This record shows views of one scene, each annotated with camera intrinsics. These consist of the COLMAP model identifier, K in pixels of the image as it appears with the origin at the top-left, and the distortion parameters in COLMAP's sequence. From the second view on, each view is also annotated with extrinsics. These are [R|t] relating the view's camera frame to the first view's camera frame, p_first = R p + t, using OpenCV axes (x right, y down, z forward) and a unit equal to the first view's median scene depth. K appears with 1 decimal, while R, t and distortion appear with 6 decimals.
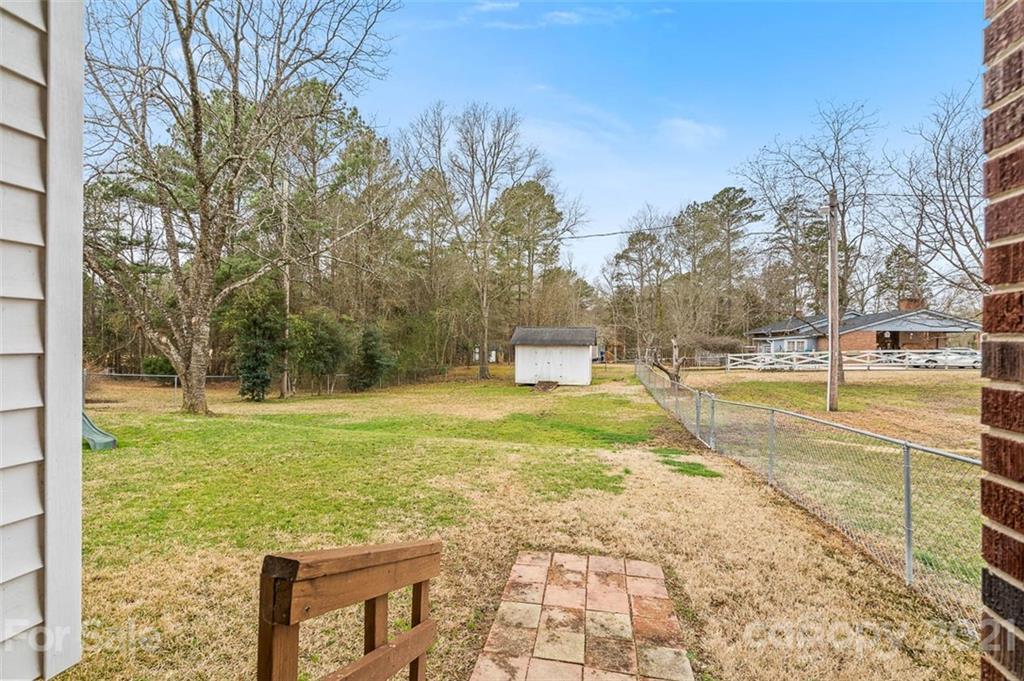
lens RADIAL K [[469.4, 0, 505.1], [0, 469.4, 331.6], [0, 0, 1]] dist [0.000146, 0.000354]
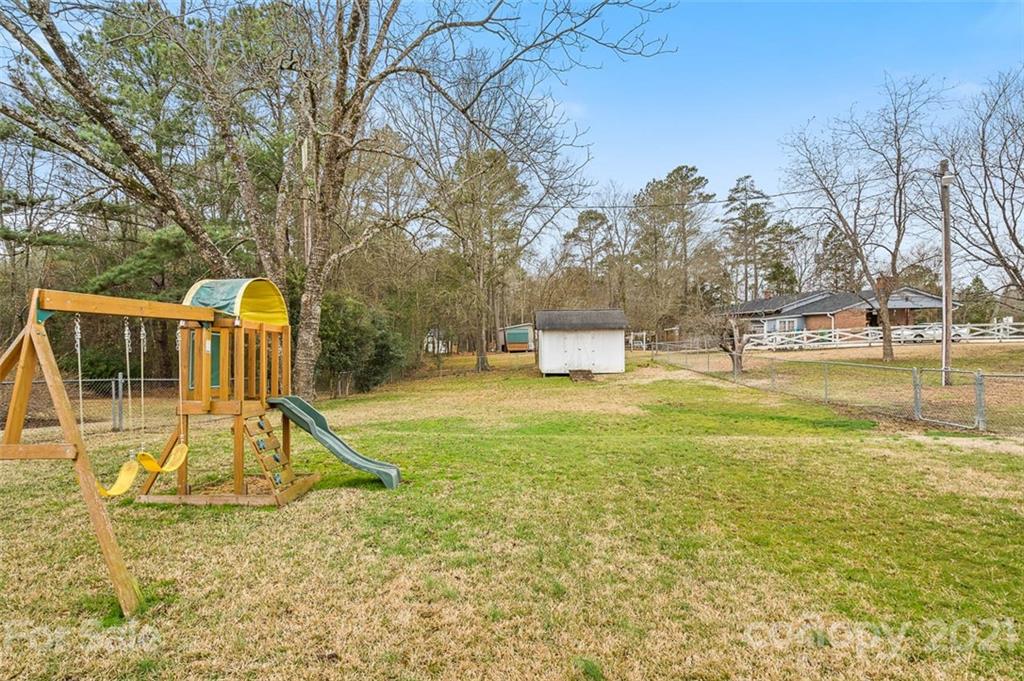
lens RADIAL K [[510.3, 0, 511.4], [0, 510.3, 326.4], [0, 0, 1]] dist [-0.000459, -0.000008]
pose [[0.979278, -0.023157, 0.201194, -0.205782], [0.020443, 0.999670, 0.015555, 0.005184], [-0.201488, -0.011120, 0.979428, 0.069655]]
